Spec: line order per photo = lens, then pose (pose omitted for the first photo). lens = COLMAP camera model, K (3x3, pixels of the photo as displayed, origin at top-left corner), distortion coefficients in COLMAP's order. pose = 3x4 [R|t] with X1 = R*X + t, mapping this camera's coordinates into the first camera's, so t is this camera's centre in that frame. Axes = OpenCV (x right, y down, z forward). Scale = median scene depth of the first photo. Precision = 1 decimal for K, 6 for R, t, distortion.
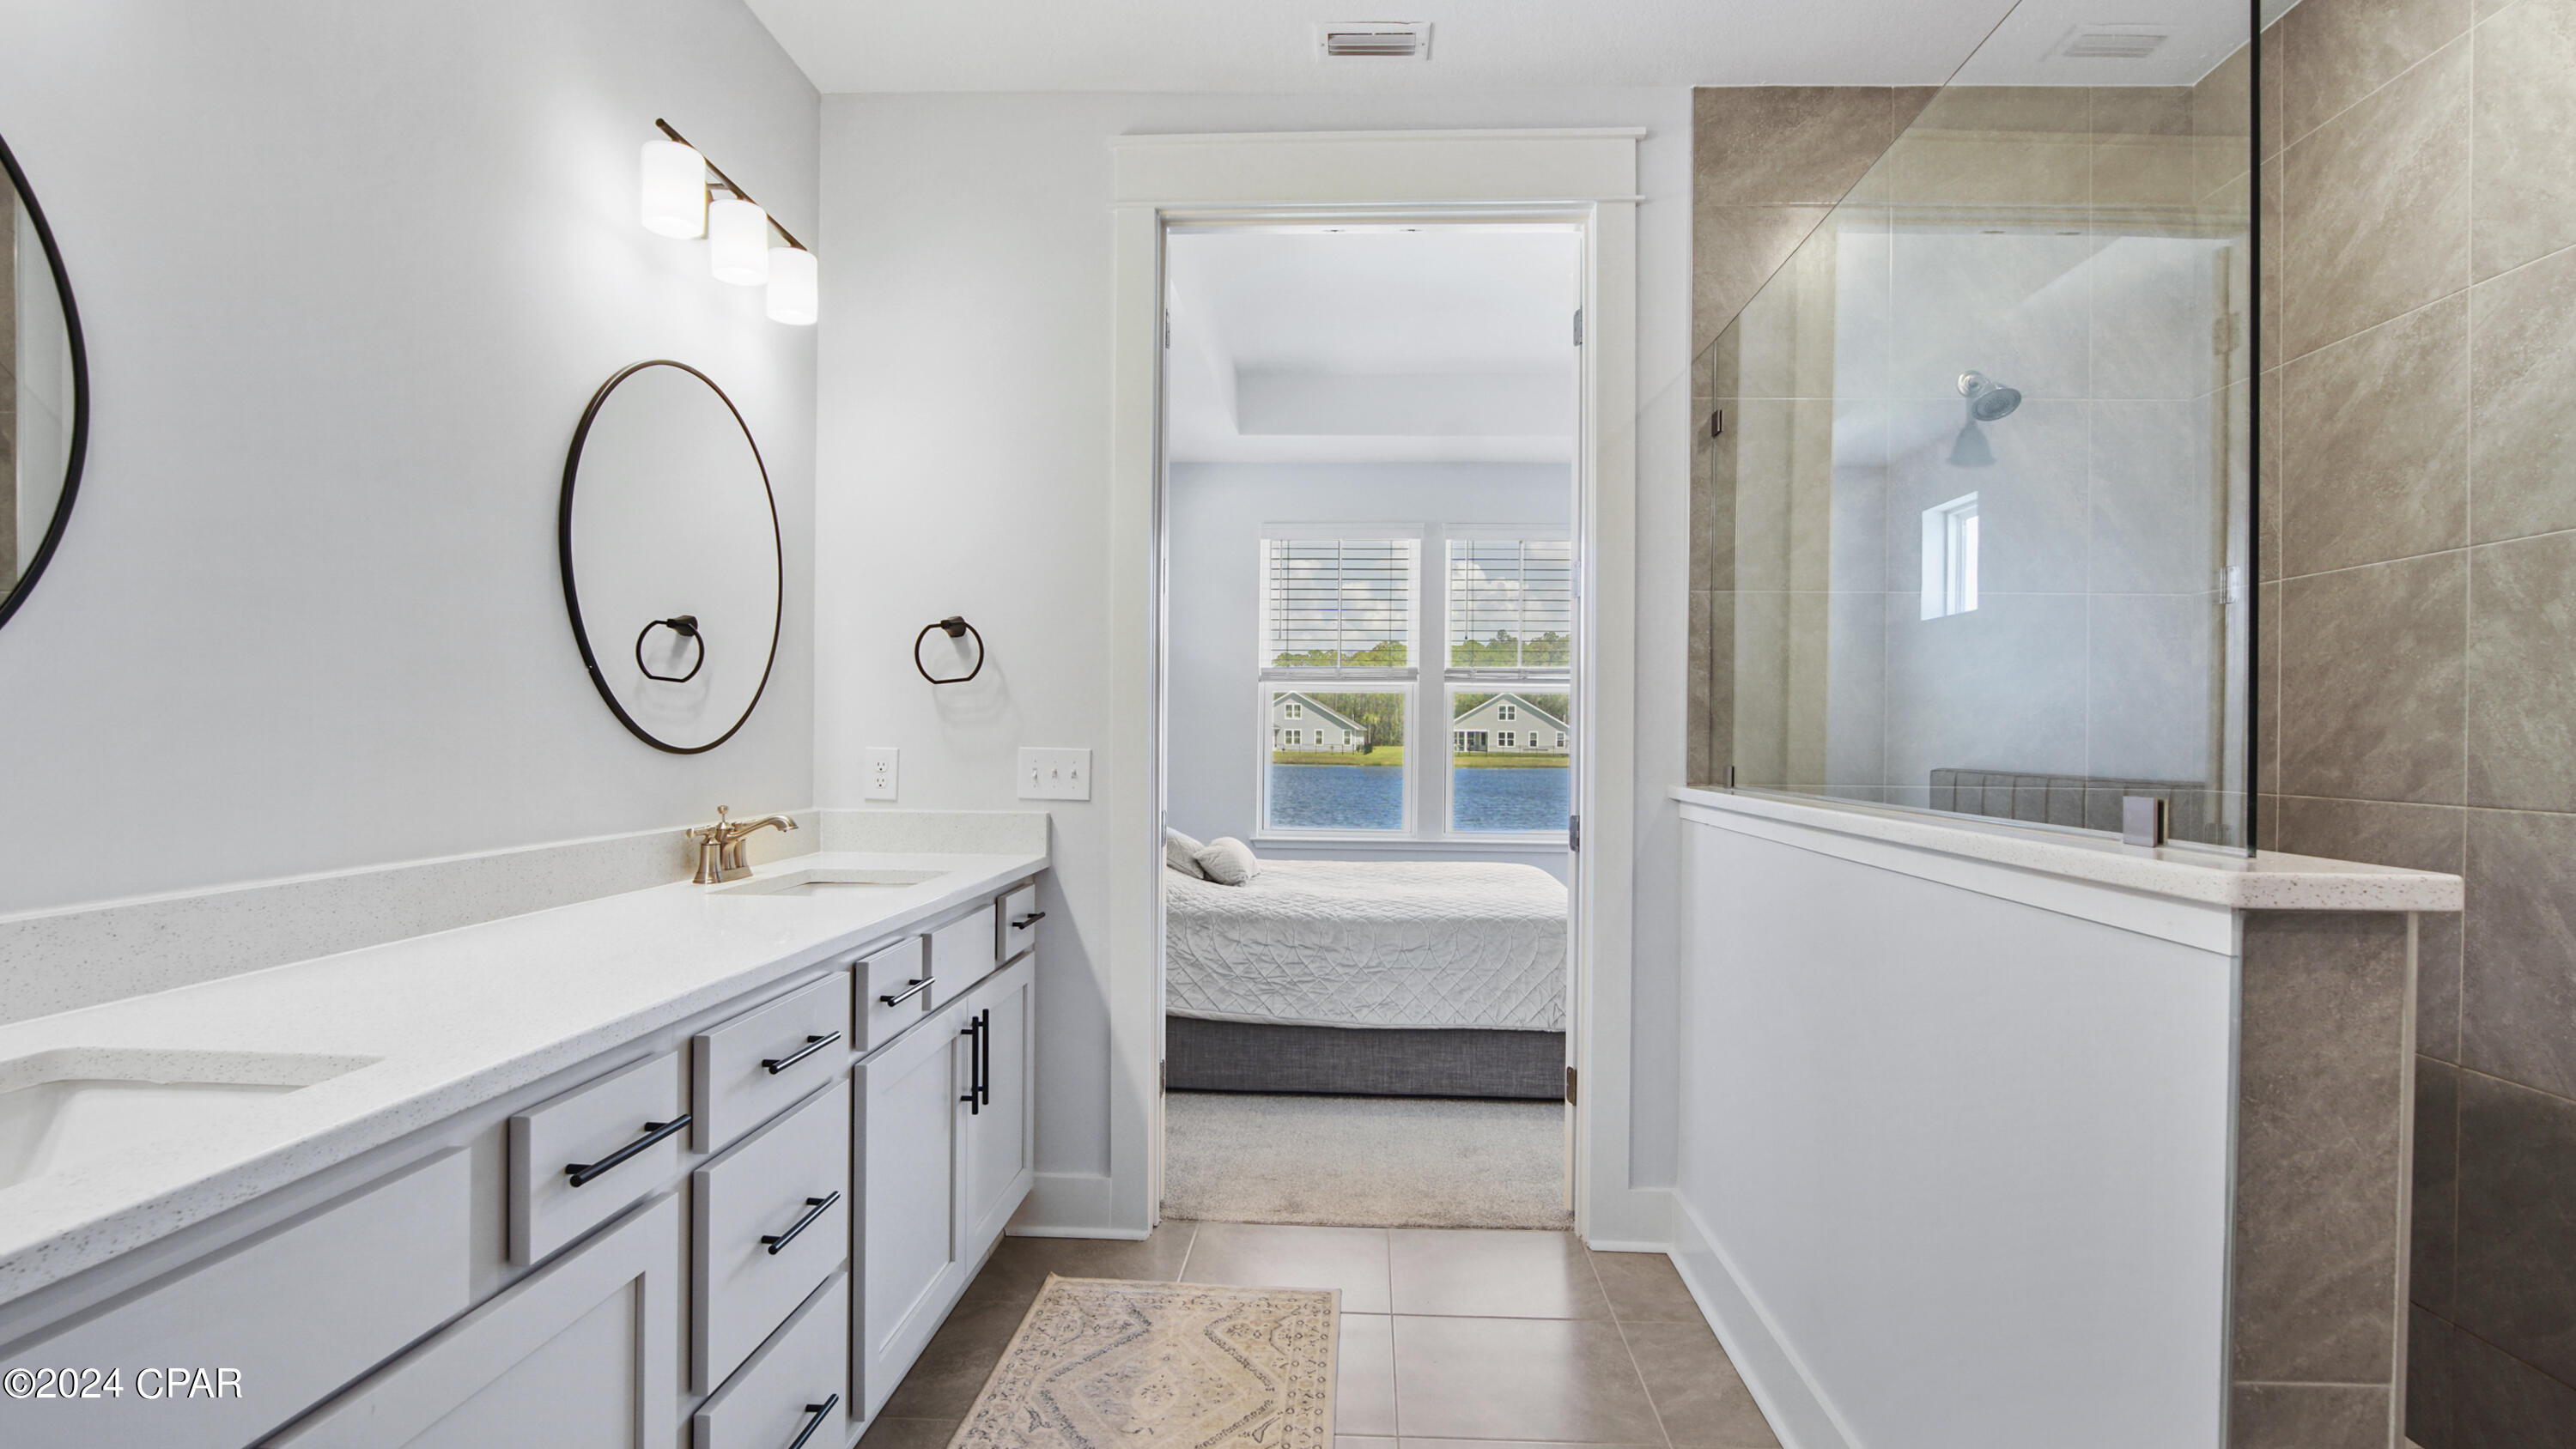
lens RADIAL K [[1190.5, 0, 1283.3], [0, 1190.5, 725.8], [0, 0, 1]] dist [-0.017034, -0.000103]
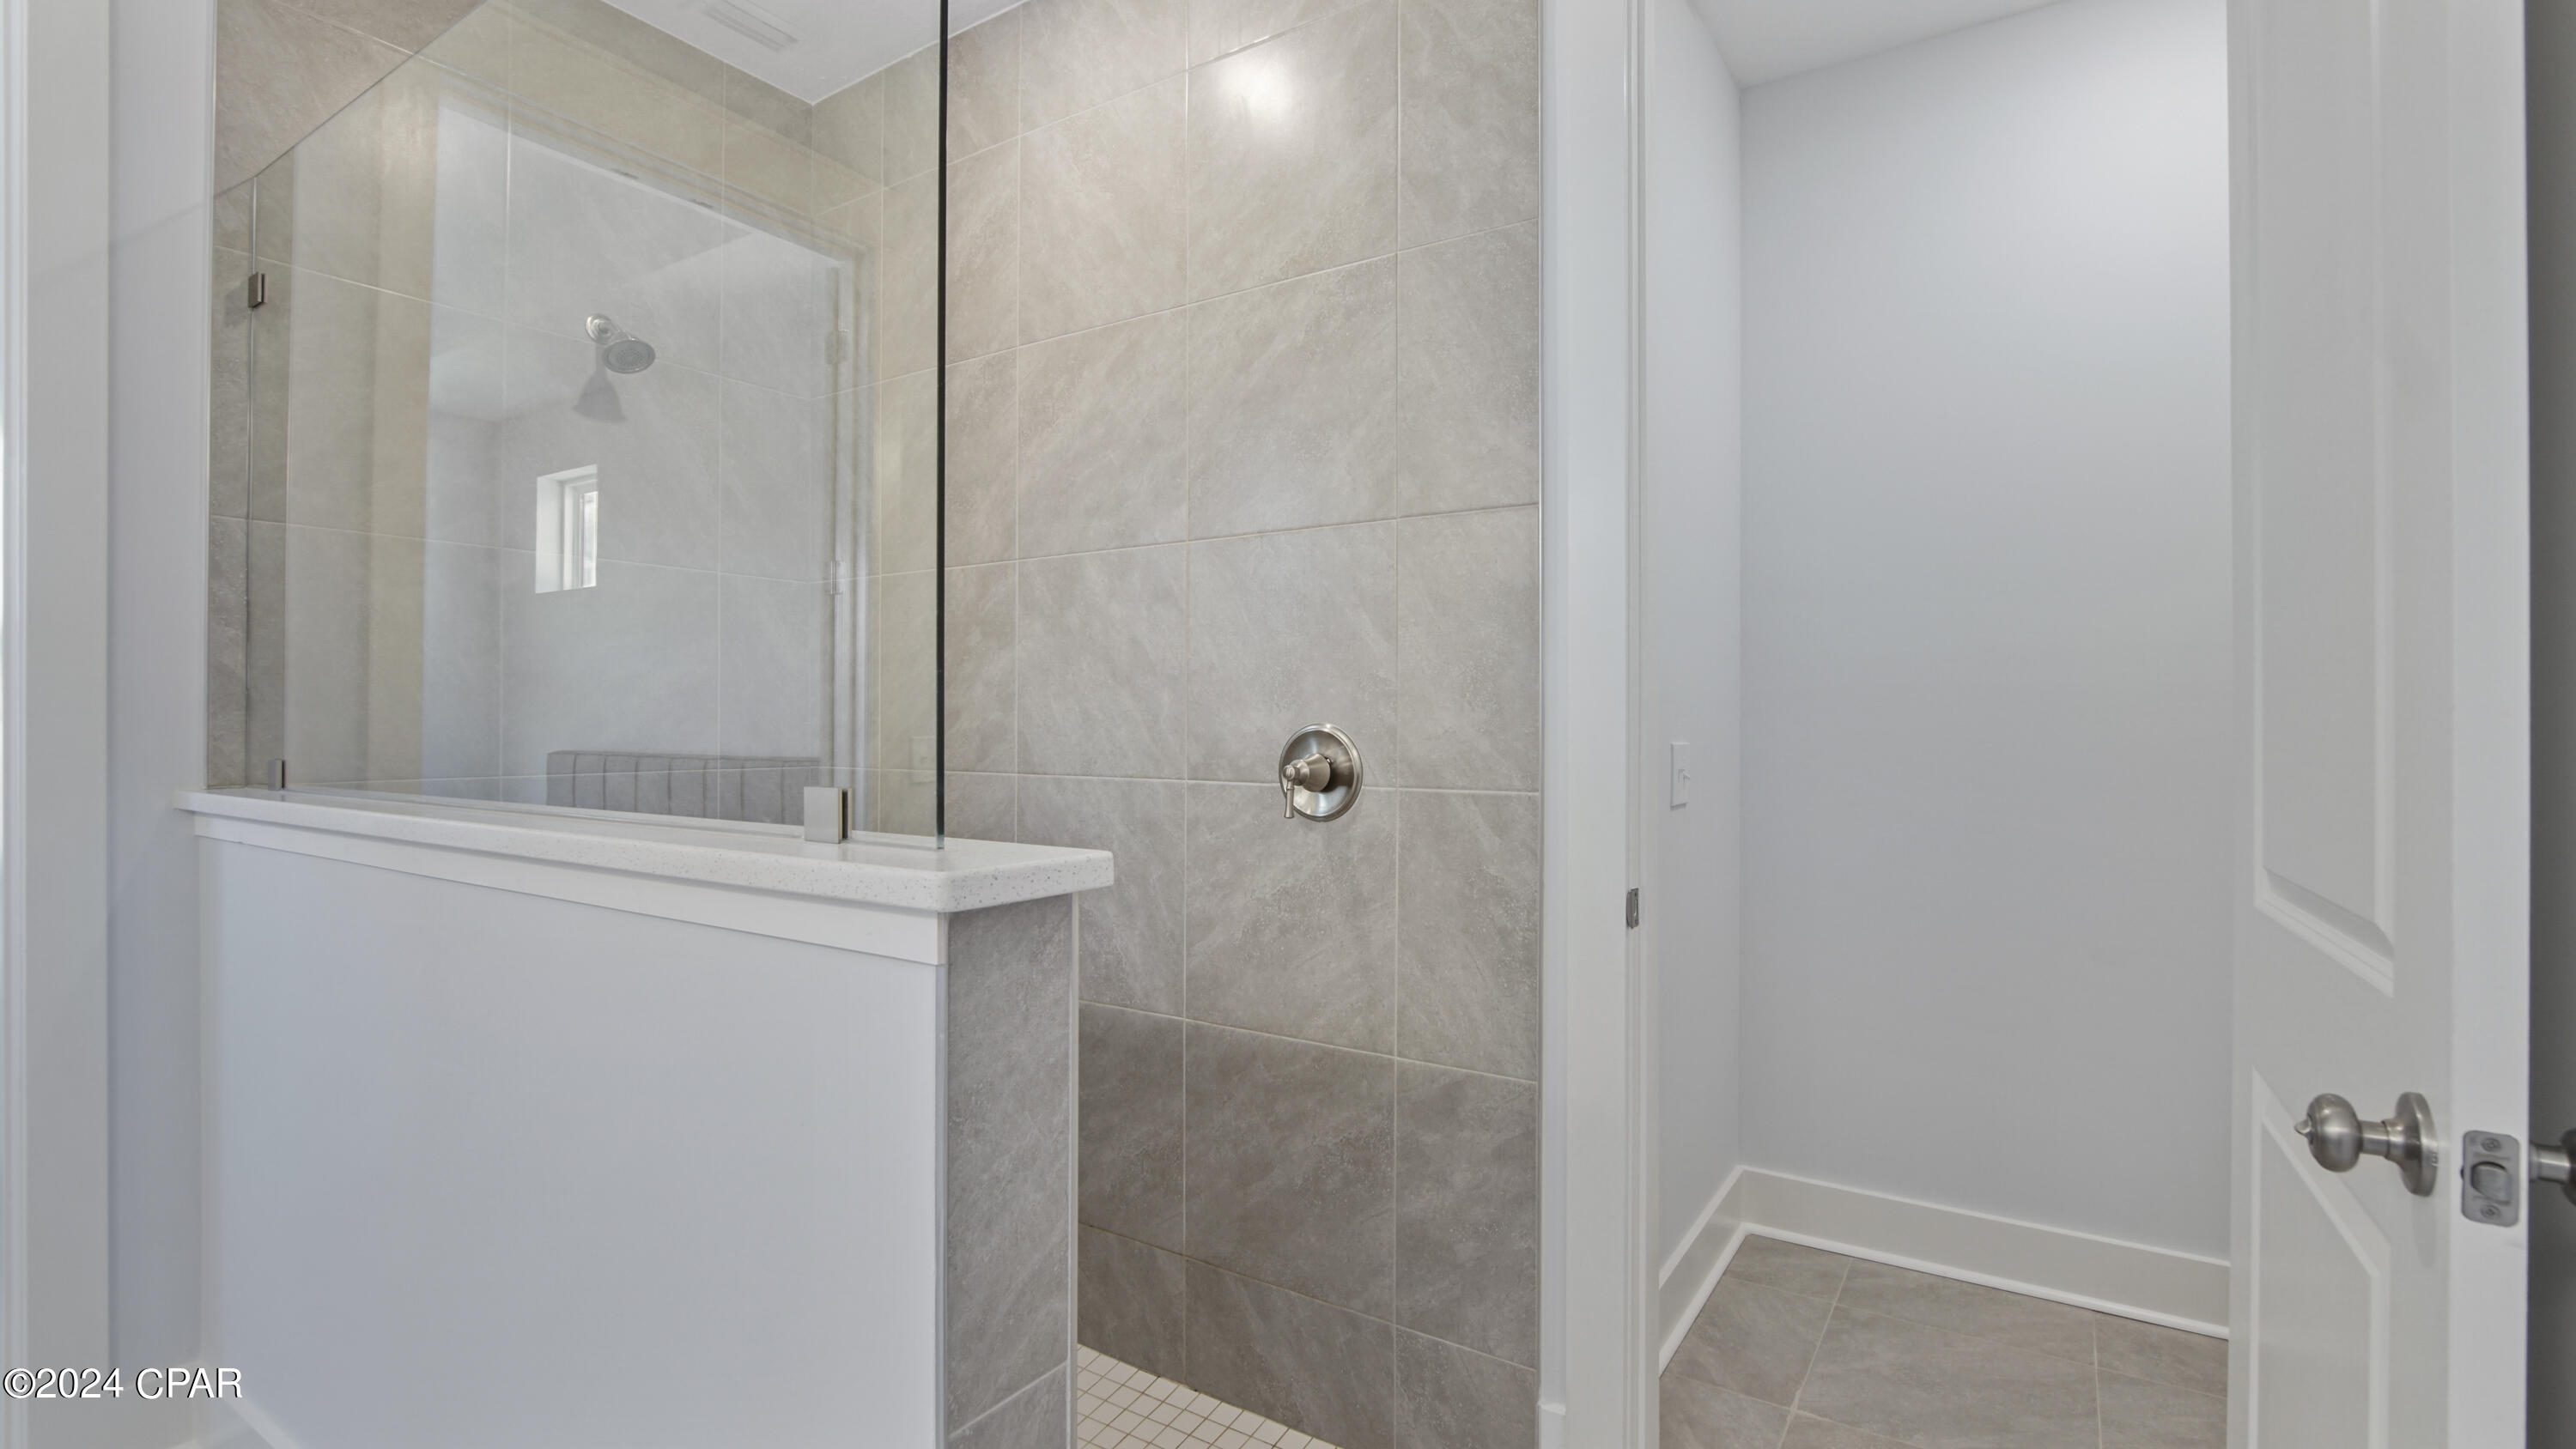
lens RADIAL K [[1190.5, 0, 1283.3], [0, 1190.5, 725.8], [0, 0, 1]] dist [-0.017034, -0.000103]
pose [[0.489509, -0.011838, 0.871918, 0.046230], [-0.002608, 0.999884, 0.015039, 0.000048], [-0.871994, -0.009636, 0.489421, 0.101605]]
